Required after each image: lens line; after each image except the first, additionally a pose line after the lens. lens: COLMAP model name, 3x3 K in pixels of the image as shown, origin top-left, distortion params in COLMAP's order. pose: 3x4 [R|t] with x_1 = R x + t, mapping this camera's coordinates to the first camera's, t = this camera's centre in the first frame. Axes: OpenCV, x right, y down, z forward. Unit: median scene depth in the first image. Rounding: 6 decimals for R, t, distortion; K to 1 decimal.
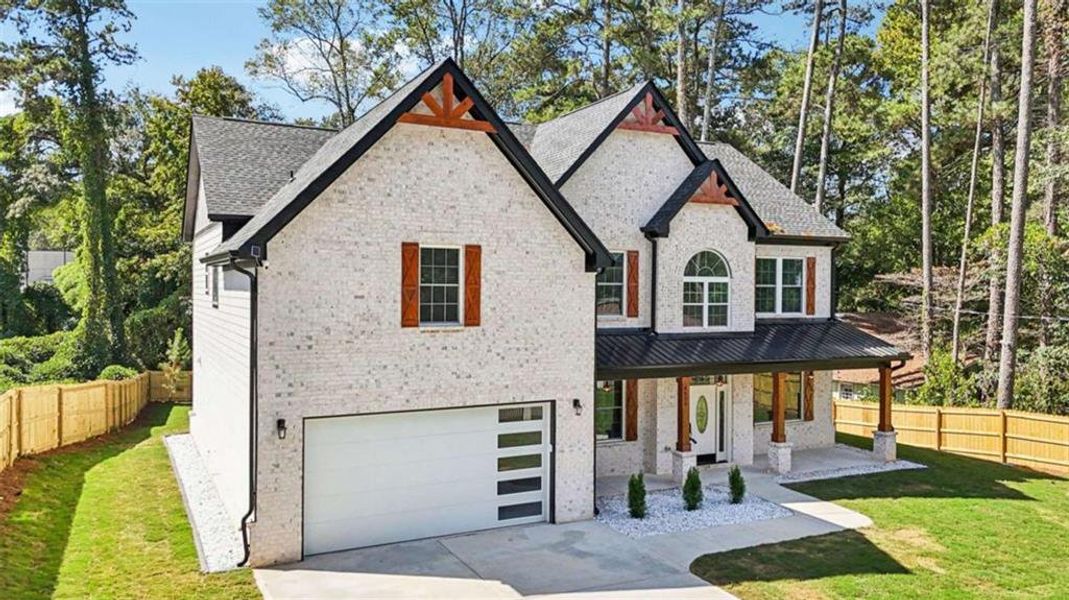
lens RADIAL K [[810.9, 0, 538.7], [0, 810.9, 270.1], [0, 0, 1]] dist [0.128513, -0.149110]
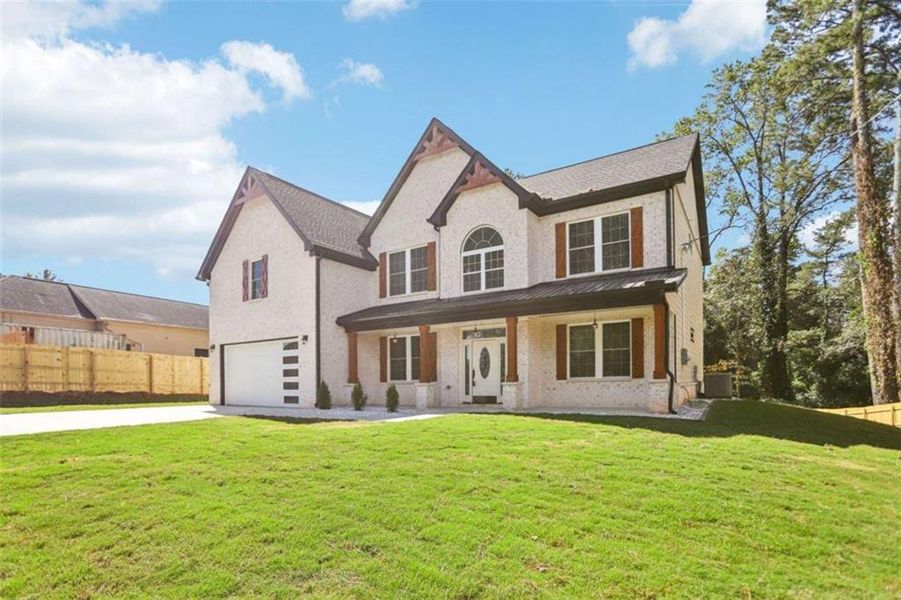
lens RADIAL K [[463.1, 0, 450.7], [0, 463.1, 377.7], [0, 0, 1]] dist [-0.084007, 0.049892]
pose [[0.491991, -0.027647, -0.870161, 0.799915], [0.026216, 0.999513, -0.016934, 0.217701], [0.870206, -0.014481, 0.492476, 0.649103]]
